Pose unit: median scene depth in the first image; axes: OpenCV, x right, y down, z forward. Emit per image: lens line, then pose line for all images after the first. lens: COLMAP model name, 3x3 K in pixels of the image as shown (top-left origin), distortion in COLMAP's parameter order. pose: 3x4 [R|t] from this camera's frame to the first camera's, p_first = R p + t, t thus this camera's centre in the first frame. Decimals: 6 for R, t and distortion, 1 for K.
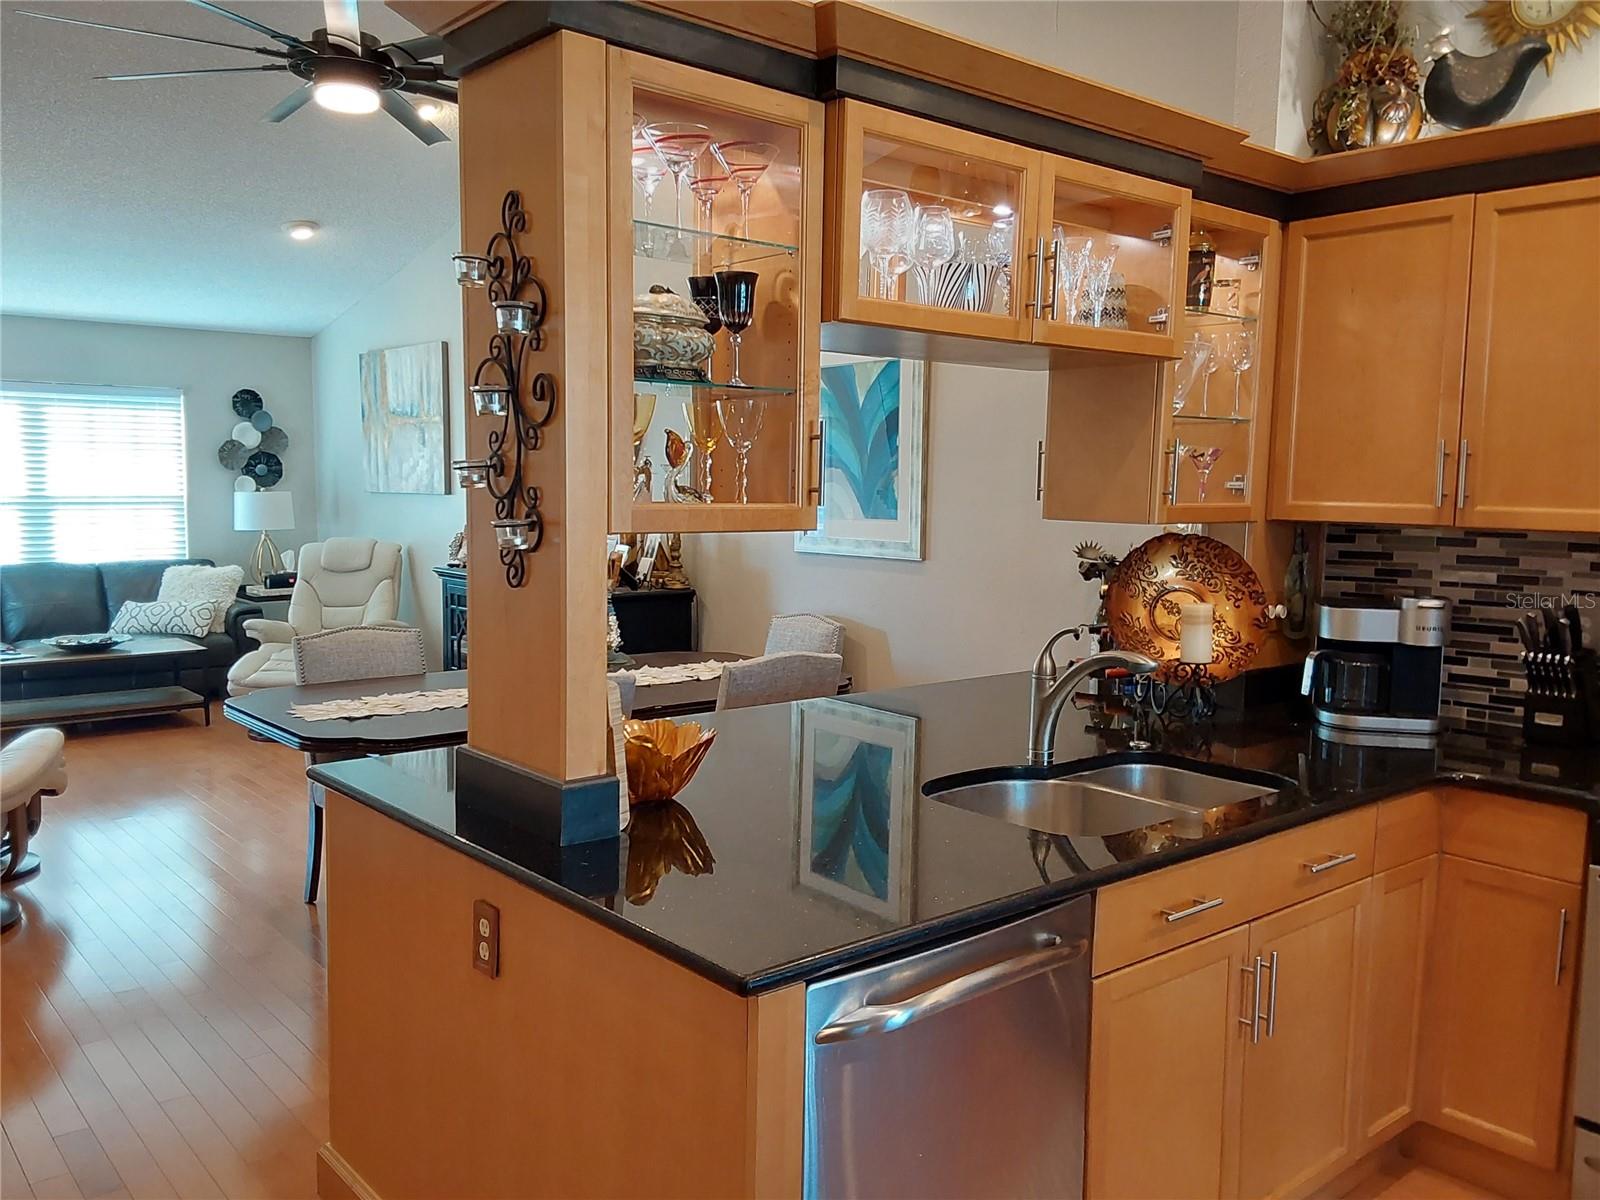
lens RADIAL K [[1289.6, 0, 798.4], [0, 1289.6, 595.8], [0, 0, 1]] dist [0.099866, -0.146804]
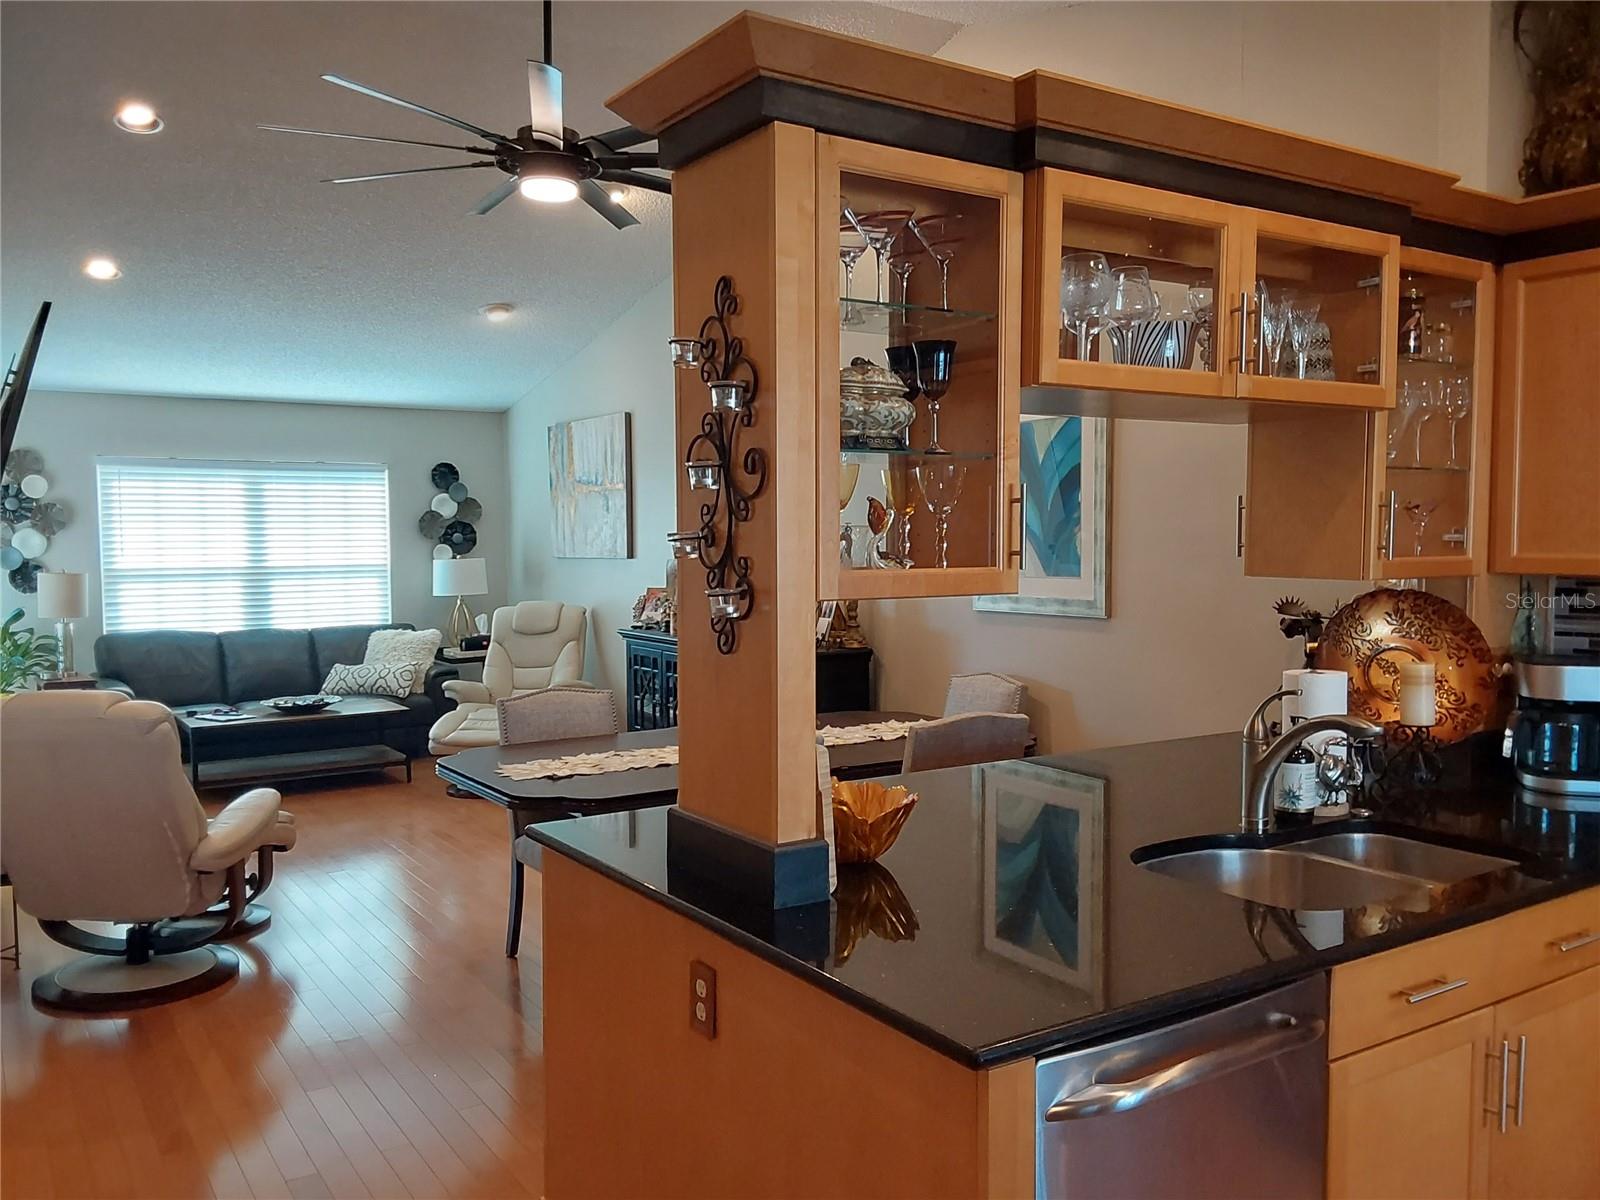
lens RADIAL K [[1289.6, 0, 797.0], [0, 1289.6, 598.0], [0, 0, 1]] dist [0.099866, -0.146804]
pose [[0.992032, -0.013643, -0.125249, -0.022266], [0.008441, 0.999083, -0.041972, -0.004985], [0.125707, 0.040580, 0.991237, -0.008188]]
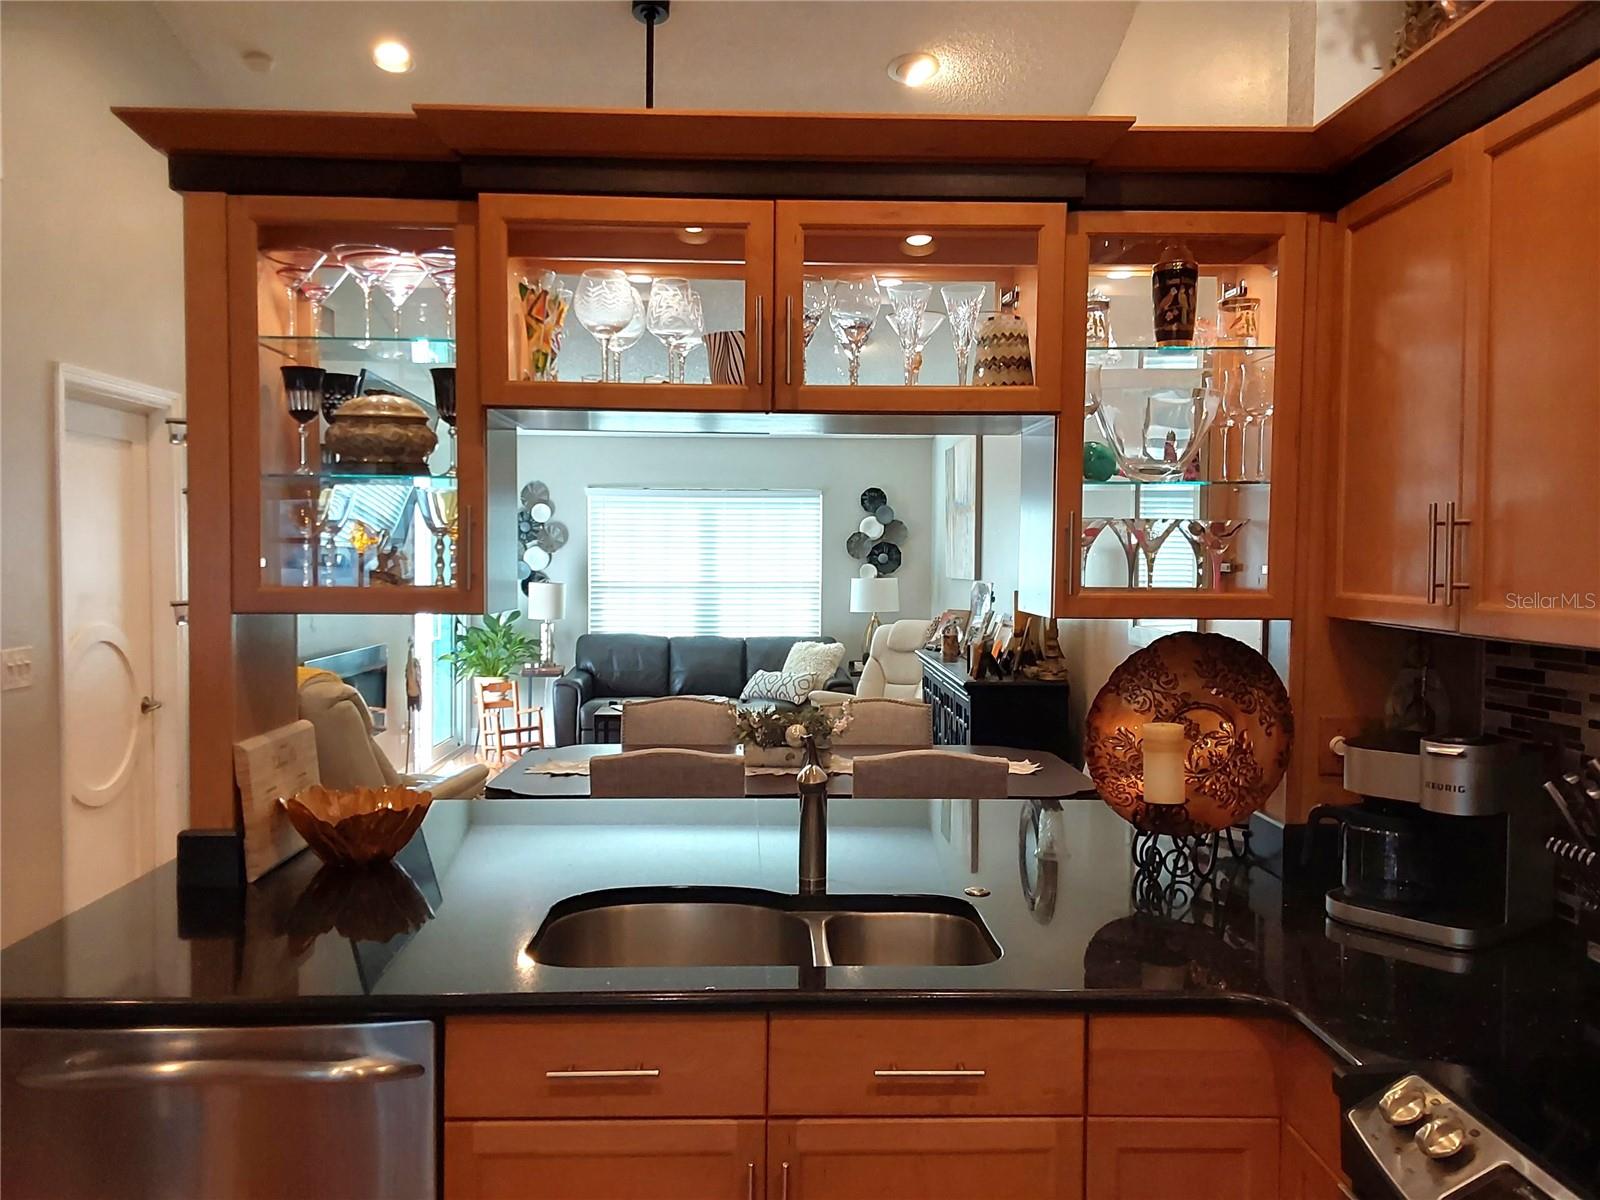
lens RADIAL K [[1289.6, 0, 795.1], [0, 1289.6, 596.3], [0, 0, 1]] dist [0.099866, -0.146804]
pose [[0.782405, 0.010485, -0.622681, 0.598655], [-0.051290, 0.997546, -0.047648, -0.021234], [0.620654, 0.069218, 0.781024, 0.259368]]
